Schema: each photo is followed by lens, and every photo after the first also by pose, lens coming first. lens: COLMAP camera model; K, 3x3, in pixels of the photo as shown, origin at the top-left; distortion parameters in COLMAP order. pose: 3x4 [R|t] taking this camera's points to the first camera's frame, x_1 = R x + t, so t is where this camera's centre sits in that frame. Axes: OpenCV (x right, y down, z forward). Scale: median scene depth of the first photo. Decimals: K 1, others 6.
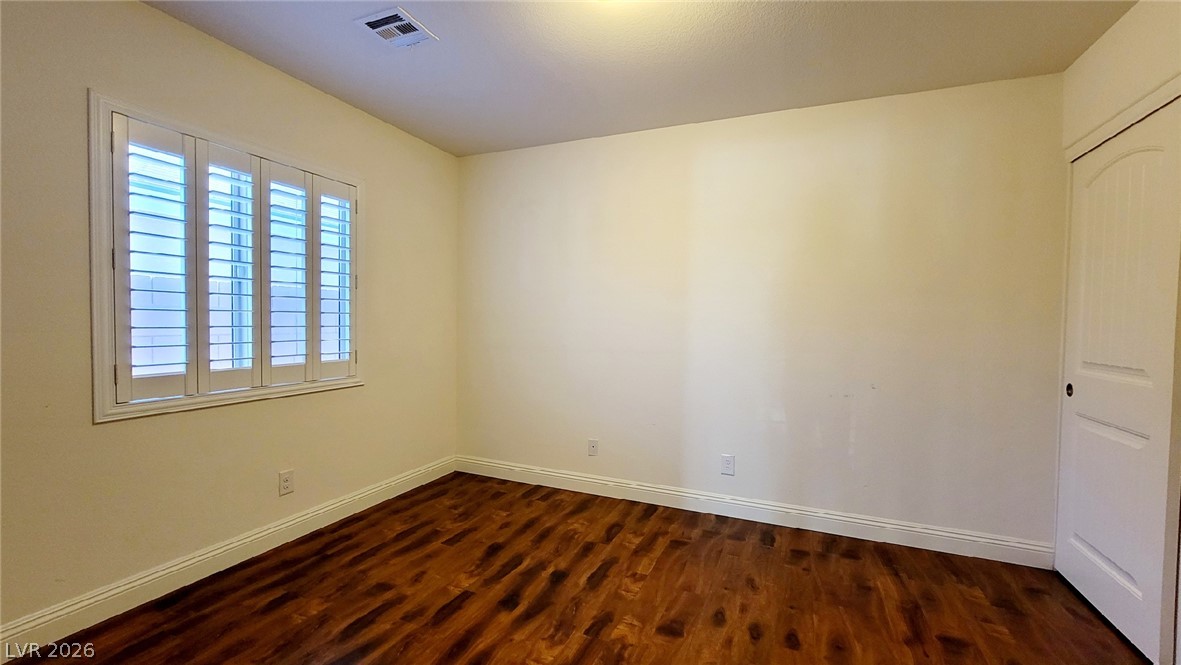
lens RADIAL K [[484.7, 0, 595.5], [0, 484.7, 338.3], [0, 0, 1]] dist [-0.008991, 0.001632]
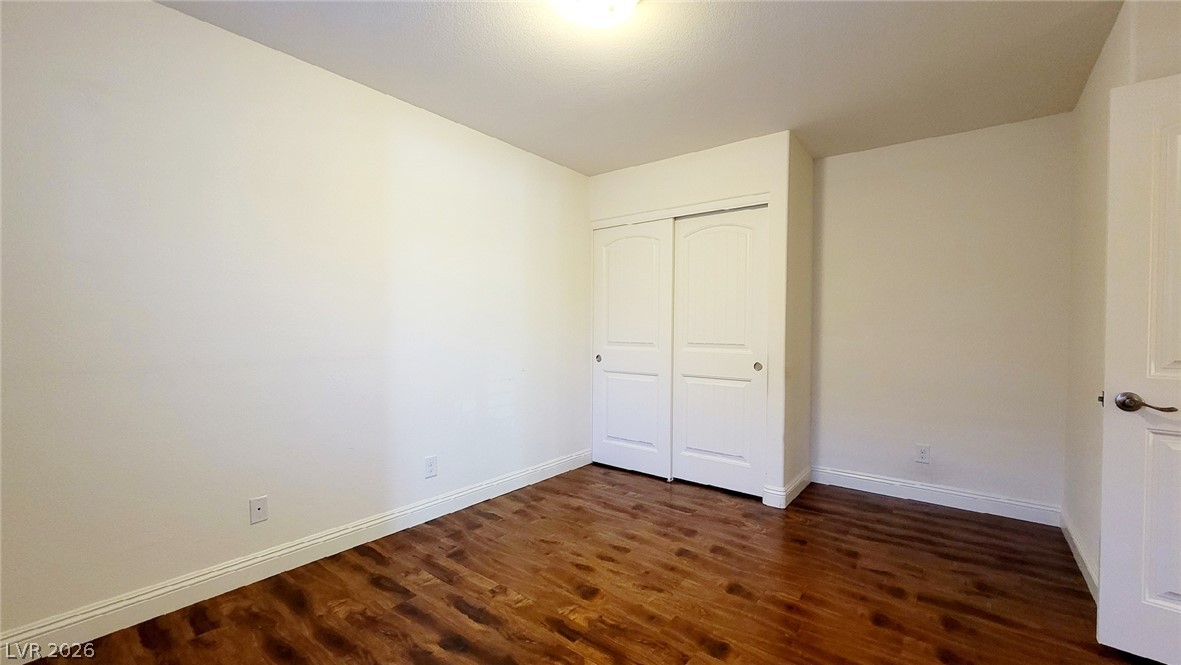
lens RADIAL K [[484.7, 0, 582.9], [0, 484.7, 334.3], [0, 0, 1]] dist [-0.008991, 0.001632]
pose [[0.266542, -0.029710, 0.963365, -0.671994], [0.035000, 0.999164, 0.021131, -0.018728], [-0.963188, 0.028085, 0.267359, 0.505131]]
